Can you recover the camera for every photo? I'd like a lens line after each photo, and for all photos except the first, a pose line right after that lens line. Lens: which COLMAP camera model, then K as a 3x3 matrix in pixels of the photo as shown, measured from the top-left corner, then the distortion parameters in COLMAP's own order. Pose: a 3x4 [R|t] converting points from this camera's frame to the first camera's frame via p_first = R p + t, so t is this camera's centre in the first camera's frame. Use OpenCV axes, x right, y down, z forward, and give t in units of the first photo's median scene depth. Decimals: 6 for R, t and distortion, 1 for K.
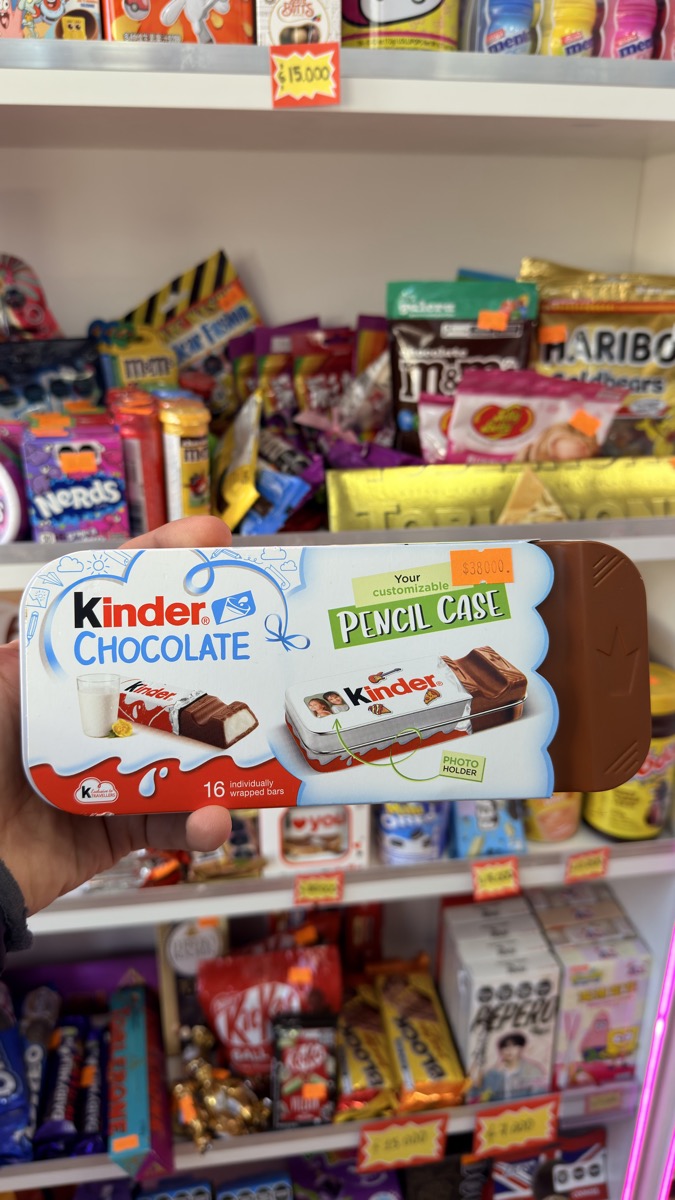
lens RADIAL K [[852.9, 0, 334.0], [0, 852.9, 611.1], [0, 0, 1]] dist [0.049710, -0.111135]
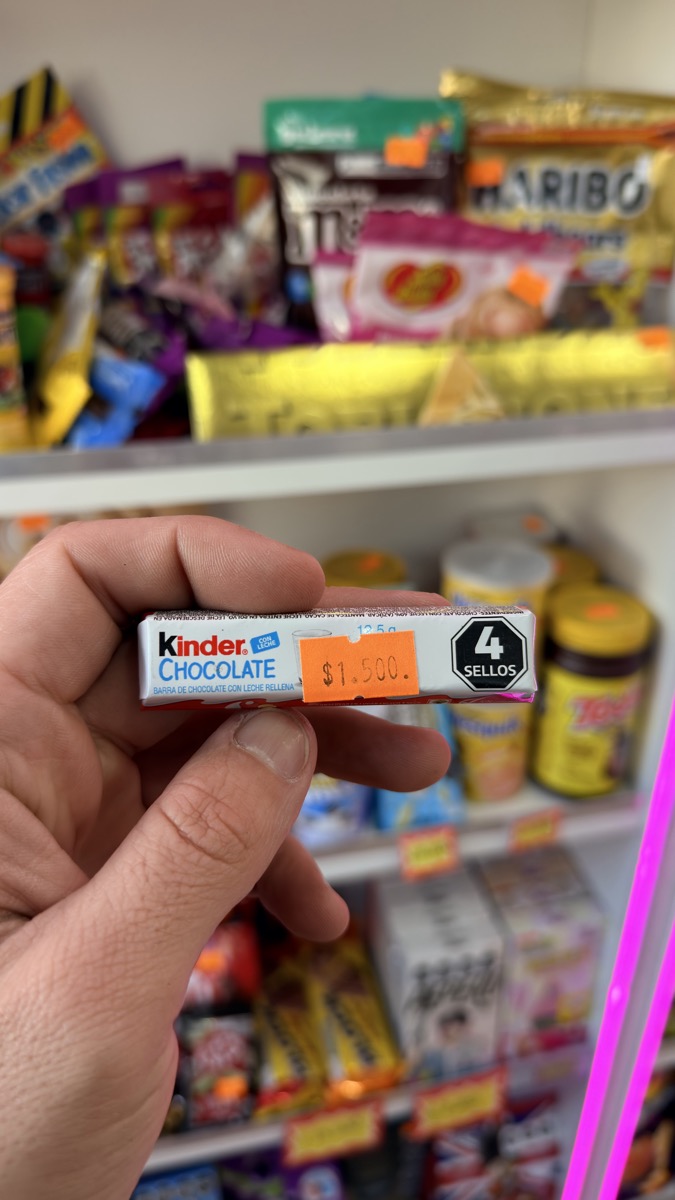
lens RADIAL K [[879.2, 0, 333.8], [0, 879.2, 602.6], [0, 0, 1]] dist [-0.049104, 0.004554]
pose [[0.997137, -0.039895, 0.064233, 0.054371], [0.033250, 0.994291, 0.101393, -0.022466], [-0.067912, -0.098967, 0.992771, 0.197274]]
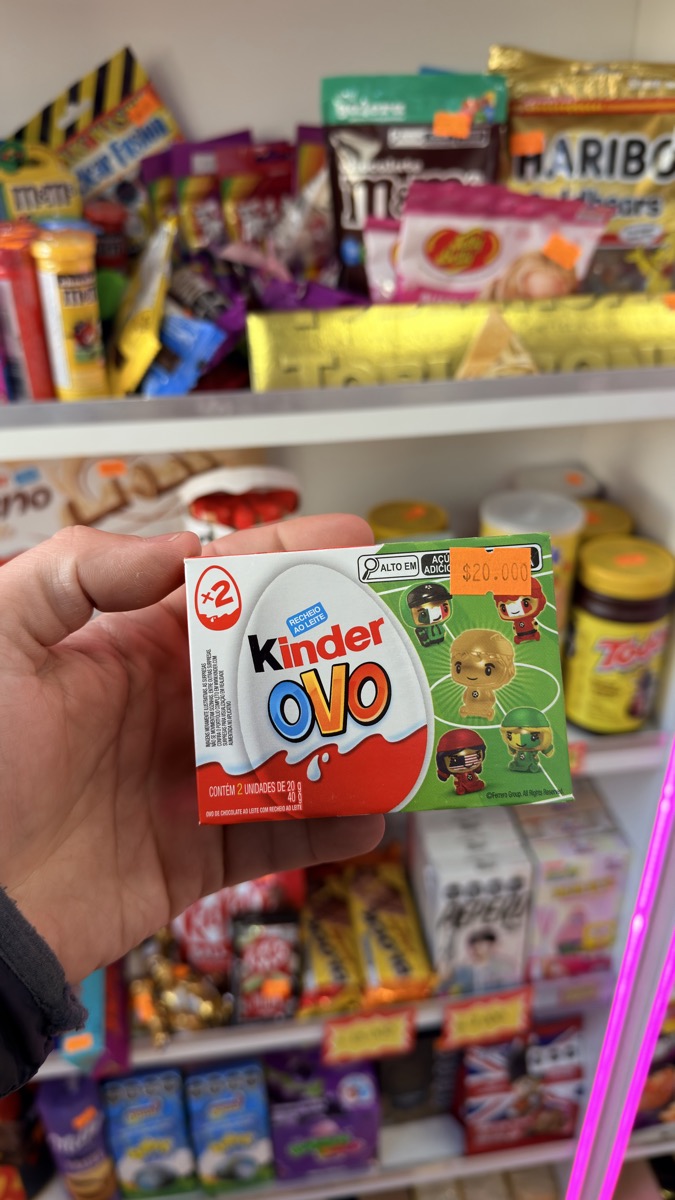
lens RADIAL K [[868.2, 0, 336.0], [0, 868.2, 601.0], [0, 0, 1]] dist [-0.041274, 0.005698]
pose [[0.999829, -0.014196, -0.011816, 0.074611], [0.015696, 0.990242, 0.138473, -0.004315], [0.009735, -0.138635, 0.990296, 0.122874]]
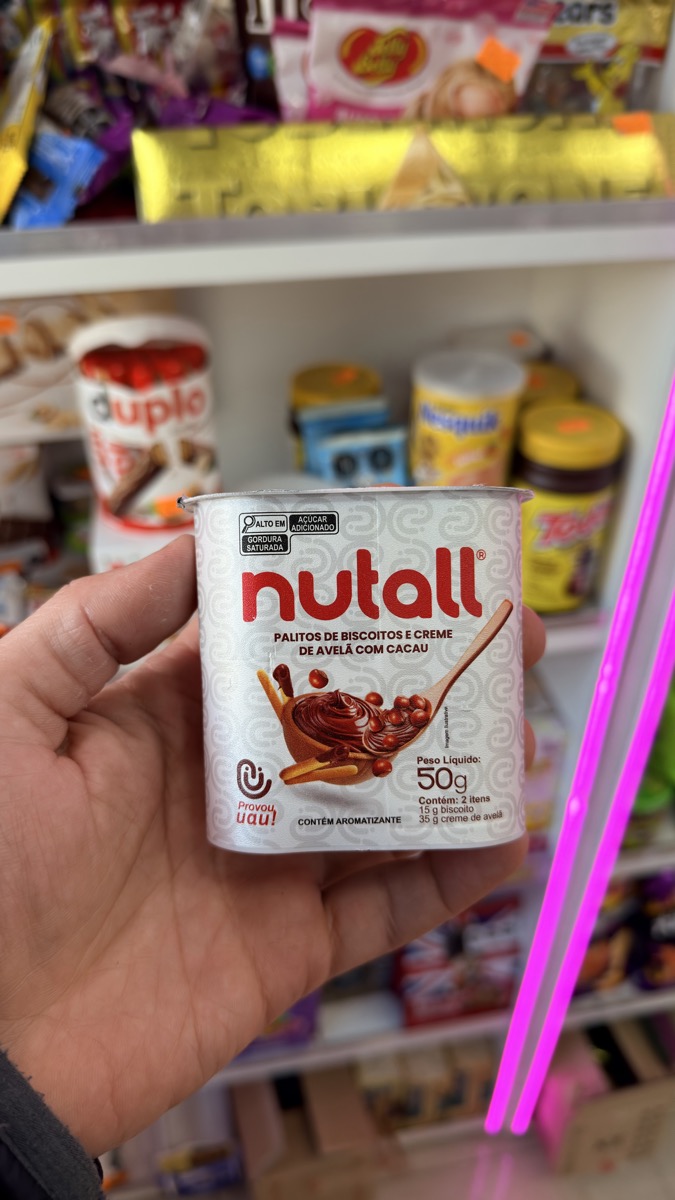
lens RADIAL K [[879.2, 0, 333.8], [0, 879.2, 602.6], [0, 0, 1]] dist [-0.049104, 0.004554]
pose [[0.999142, -0.026357, 0.031943, 0.112168], [0.016948, 0.964007, 0.265335, 0.021047], [-0.037787, -0.264566, 0.963627, 0.182131]]
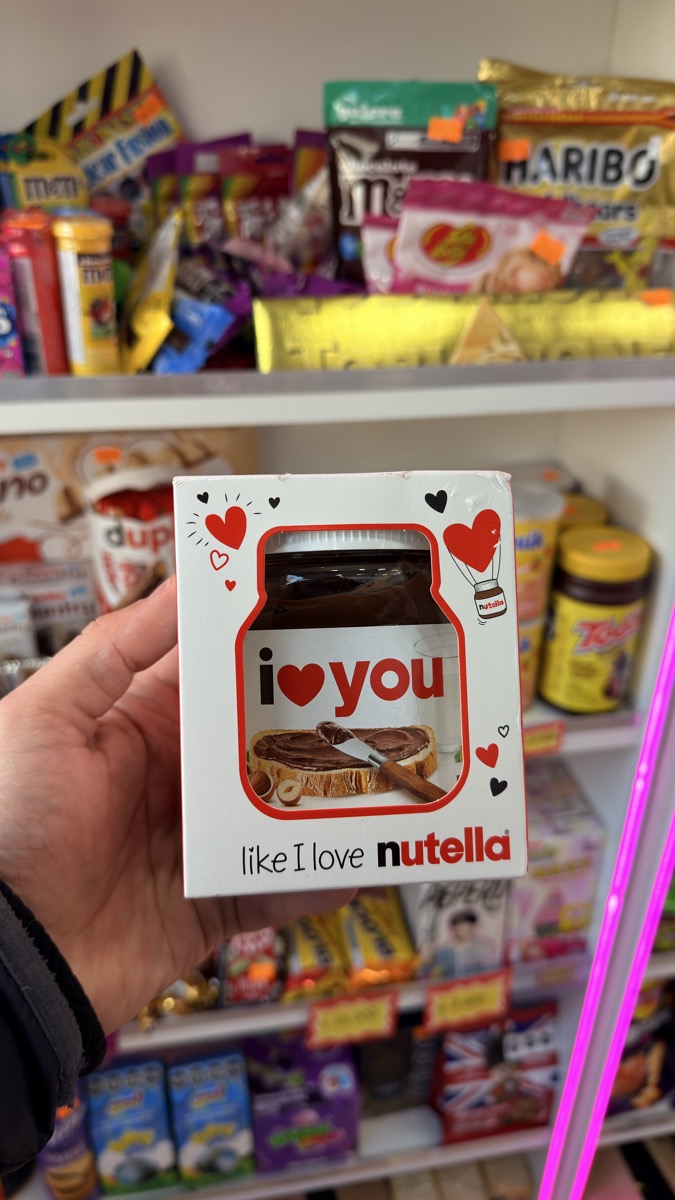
lens RADIAL K [[865.7, 0, 335.2], [0, 865.7, 604.5], [0, 0, 1]] dist [-0.039119, 0.004919]
pose [[0.999401, -0.008913, 0.033425, 0.038073], [0.005113, 0.993681, 0.112123, 0.041147], [-0.034213, -0.111885, 0.993132, 0.082818]]
